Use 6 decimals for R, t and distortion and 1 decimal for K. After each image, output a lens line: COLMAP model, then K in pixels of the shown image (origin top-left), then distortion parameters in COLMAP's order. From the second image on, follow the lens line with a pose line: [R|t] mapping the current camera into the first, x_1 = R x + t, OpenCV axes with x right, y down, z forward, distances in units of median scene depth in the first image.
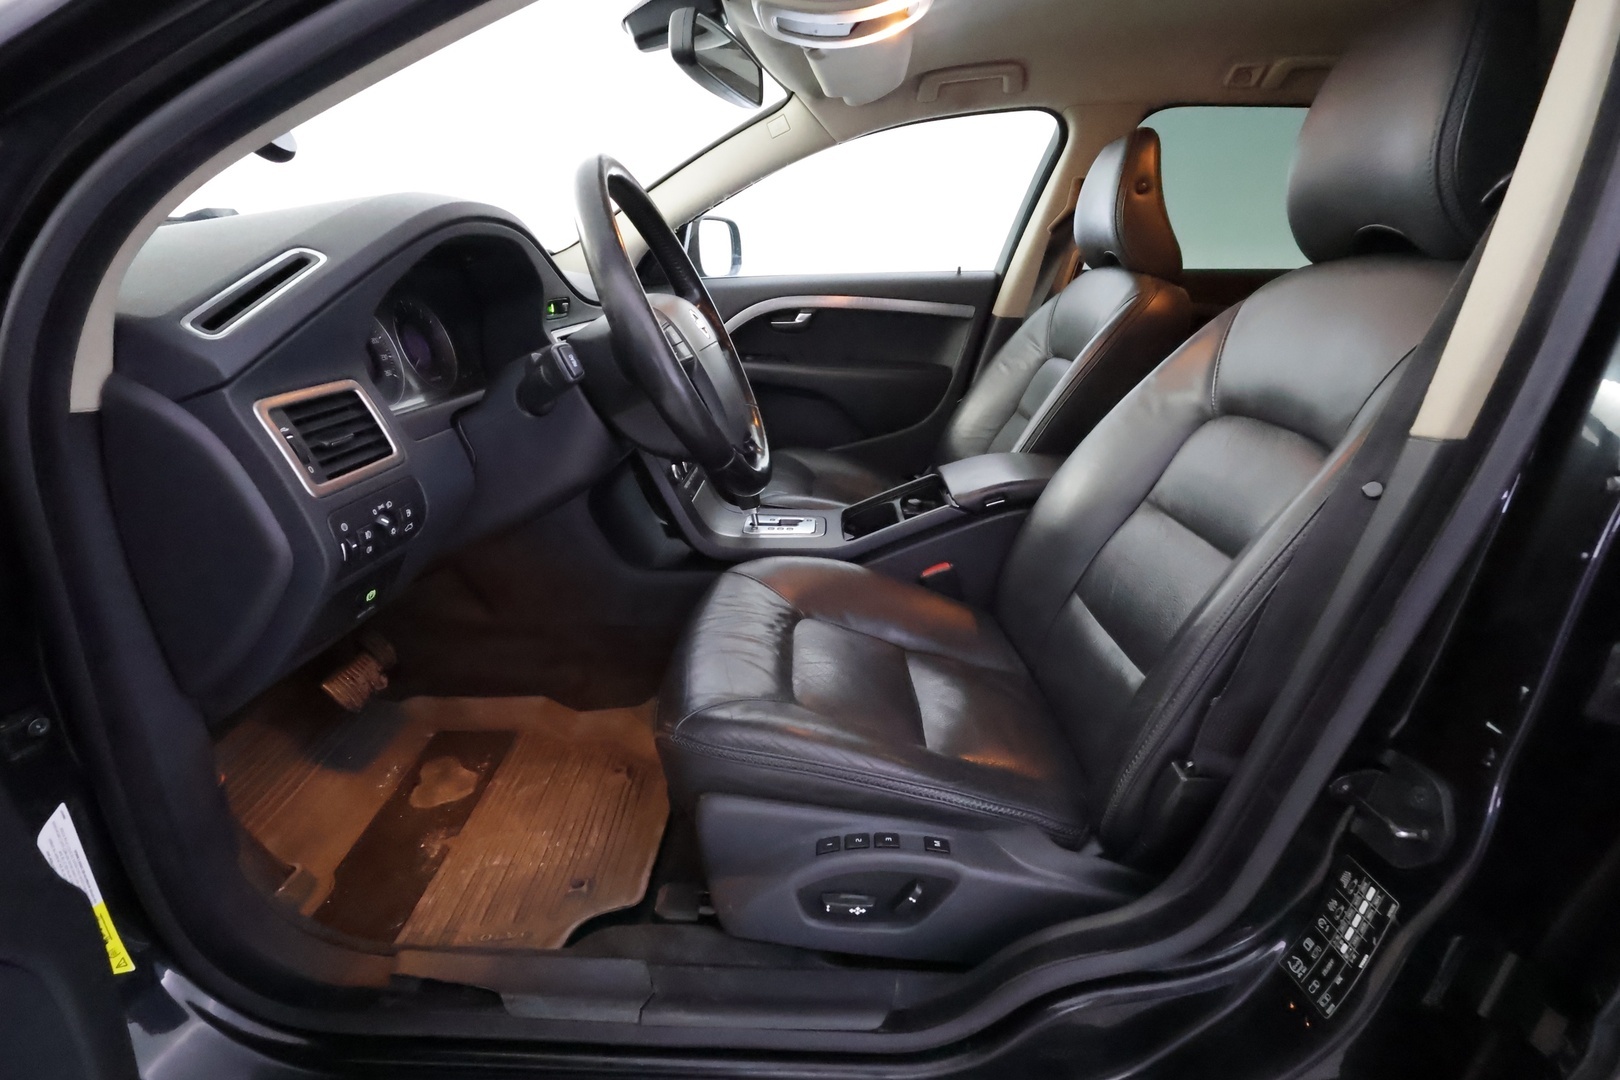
lens RADIAL K [[773.8, 0, 813.0], [0, 773.8, 540.6], [0, 0, 1]] dist [0.000186, 0.000108]
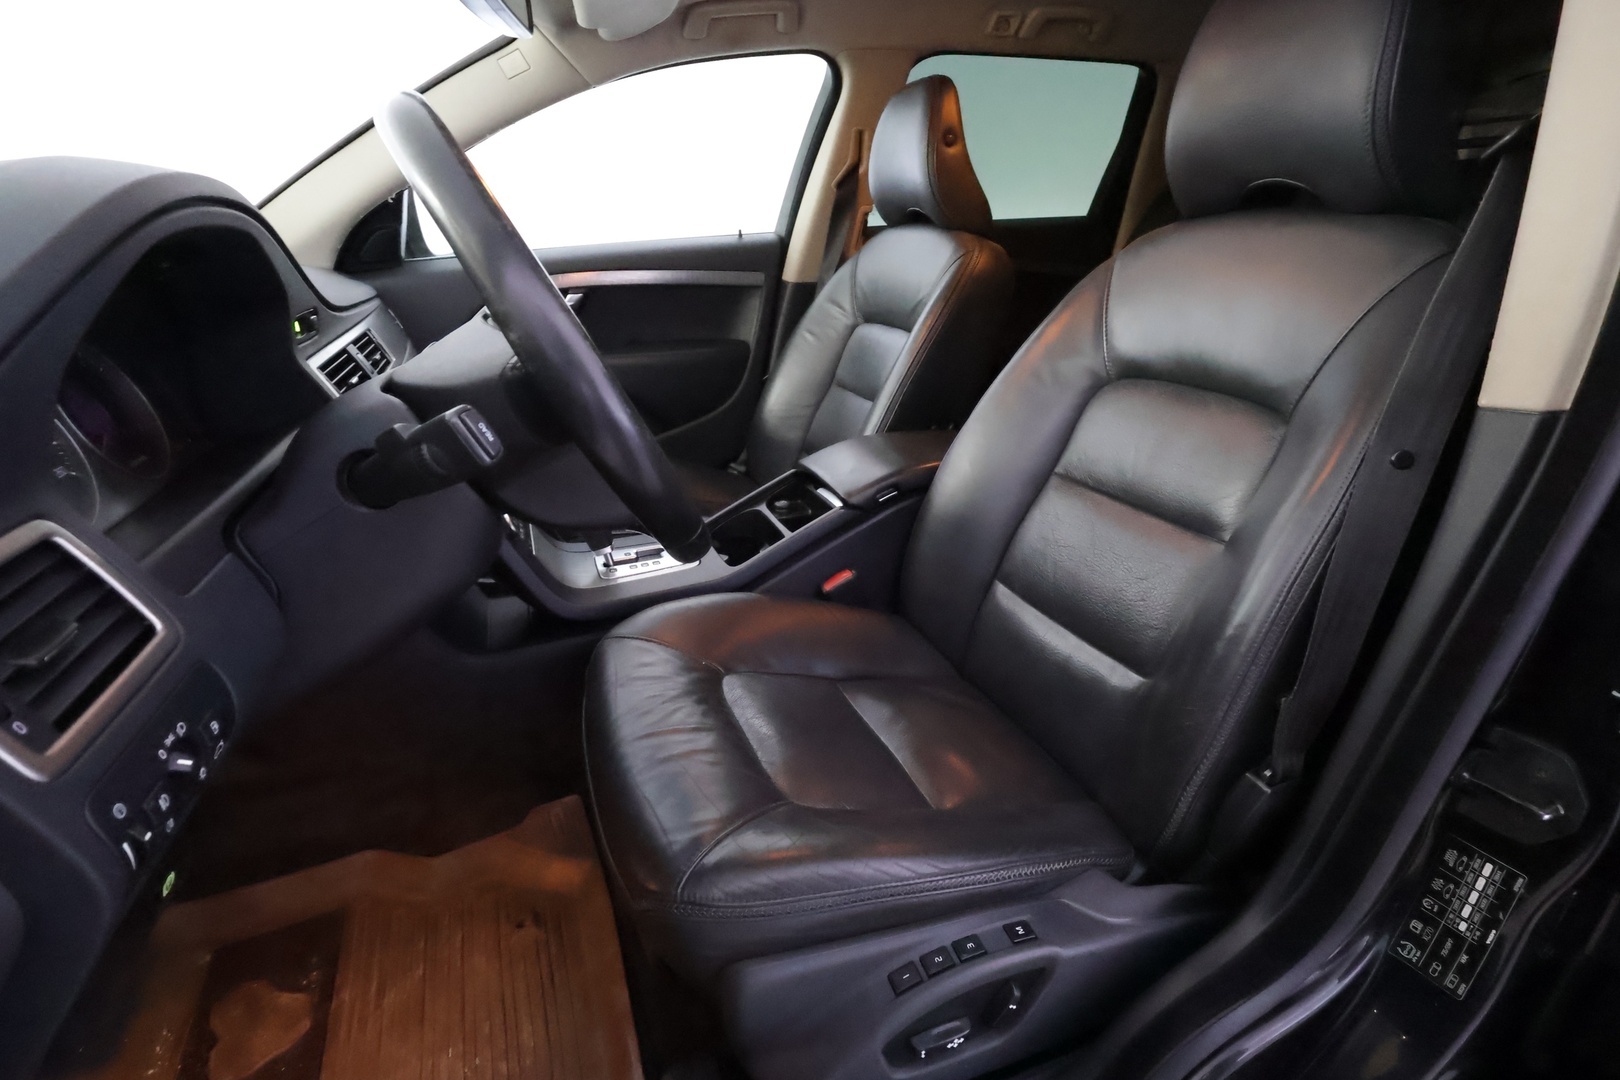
lens RADIAL K [[770.4, 0, 812.3], [0, 770.4, 541.8], [0, 0, 1]] dist [0.001515, 0.000595]
pose [[0.924852, -0.179697, 0.335197, -0.254260], [0.161344, 0.983480, 0.082071, -0.134884], [-0.344407, -0.021821, 0.938567, 0.282393]]
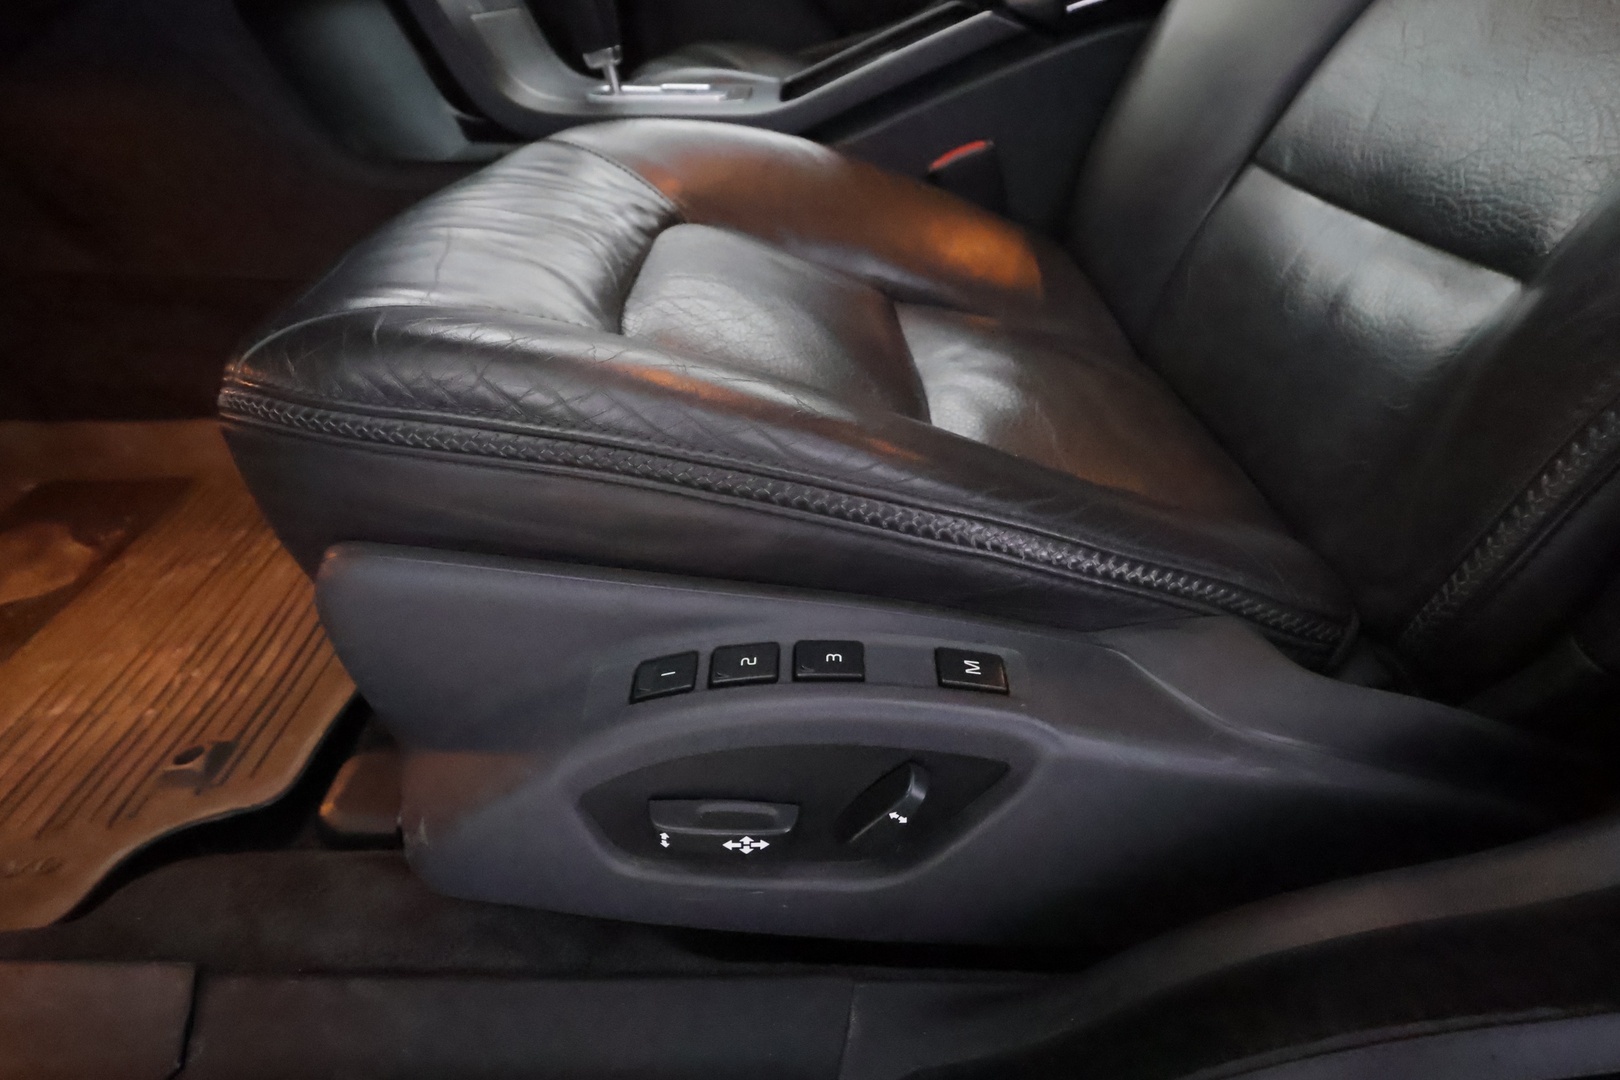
lens RADIAL K [[867.0, 0, 816.1], [0, 867.0, 538.4], [0, 0, 1]] dist [-0.000899, -0.000255]
pose [[0.999774, -0.010260, 0.018620, 0.081316], [0.005641, 0.972467, 0.232972, 0.236924], [-0.020498, -0.232814, 0.972305, 0.617892]]
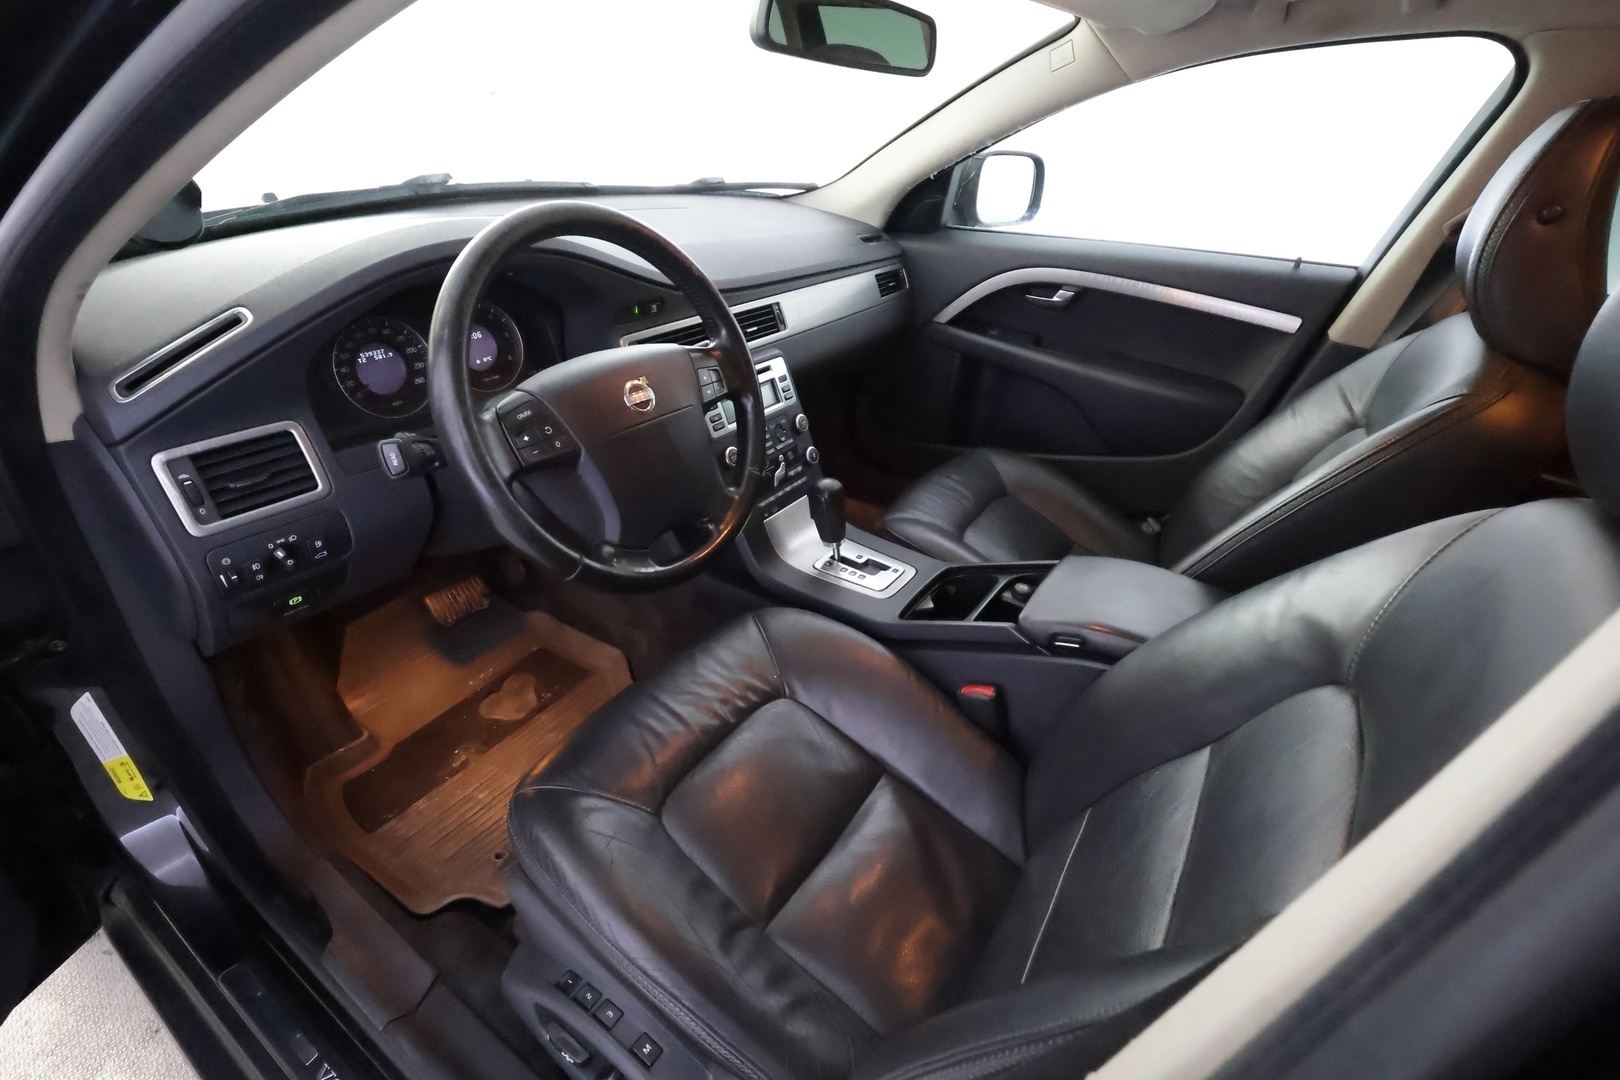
lens RADIAL K [[770.4, 0, 812.3], [0, 770.4, 541.8], [0, 0, 1]] dist [0.001515, 0.000595]
pose [[0.836249, 0.305258, -0.455527, 0.543959], [-0.223836, 0.948390, 0.224621, -0.415367], [0.500585, -0.085875, 0.861418, 0.356992]]
